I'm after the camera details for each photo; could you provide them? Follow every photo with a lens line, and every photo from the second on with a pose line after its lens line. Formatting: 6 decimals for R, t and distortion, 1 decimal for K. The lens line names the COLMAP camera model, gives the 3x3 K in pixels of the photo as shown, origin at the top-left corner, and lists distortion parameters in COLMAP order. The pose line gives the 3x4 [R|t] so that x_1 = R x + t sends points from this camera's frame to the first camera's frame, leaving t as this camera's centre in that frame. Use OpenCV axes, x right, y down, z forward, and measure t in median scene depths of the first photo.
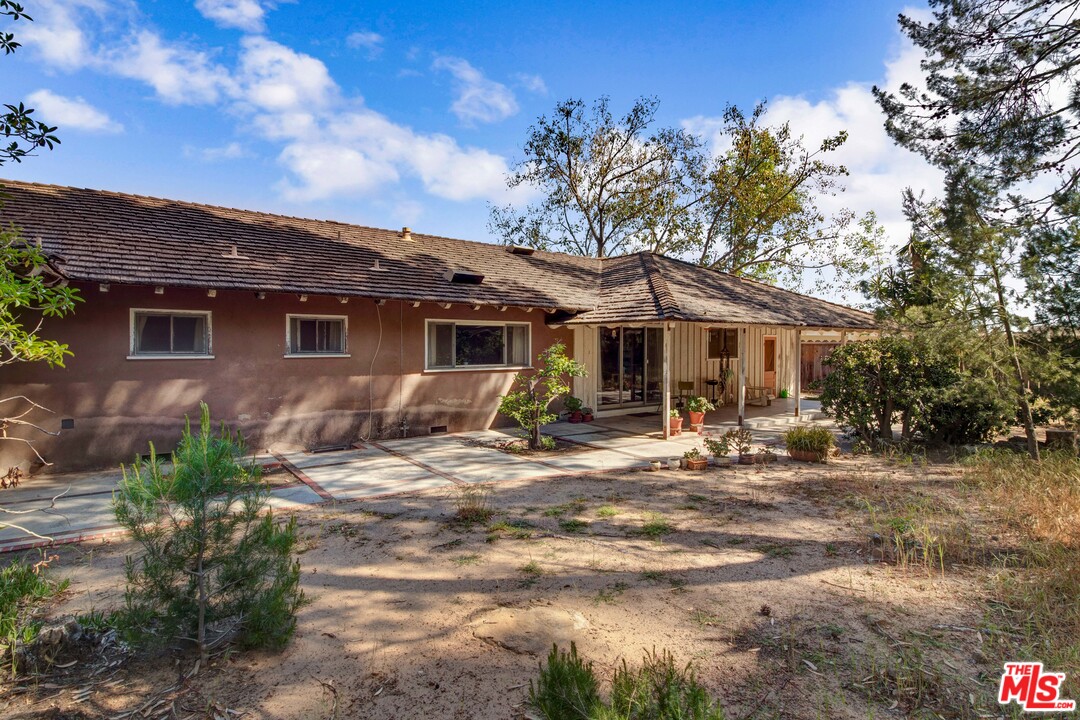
lens RADIAL K [[527.8, 0, 545.7], [0, 527.8, 356.1], [0, 0, 1]] dist [0.004884, -0.018090]
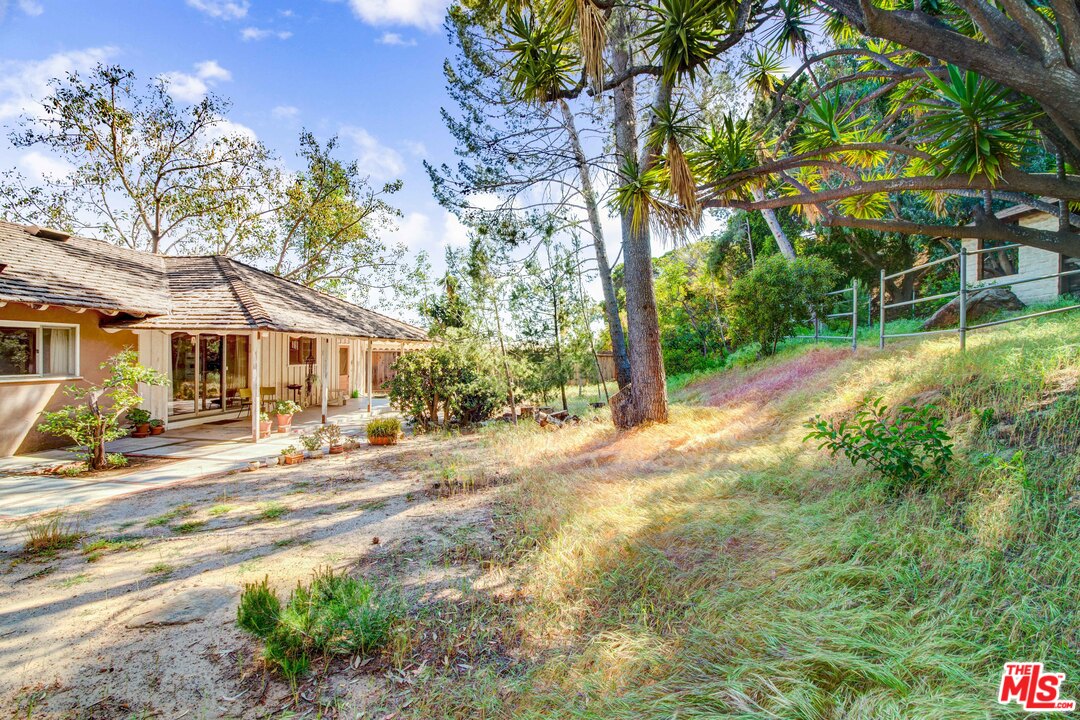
lens RADIAL K [[527.8, 0, 545.7], [0, 527.8, 356.1], [0, 0, 1]] dist [0.004884, -0.018090]
pose [[0.692433, 0.001704, 0.721480, -0.121364], [0.003941, 0.999973, -0.006143, -0.004991], [-0.721471, 0.007097, 0.692408, -0.136069]]
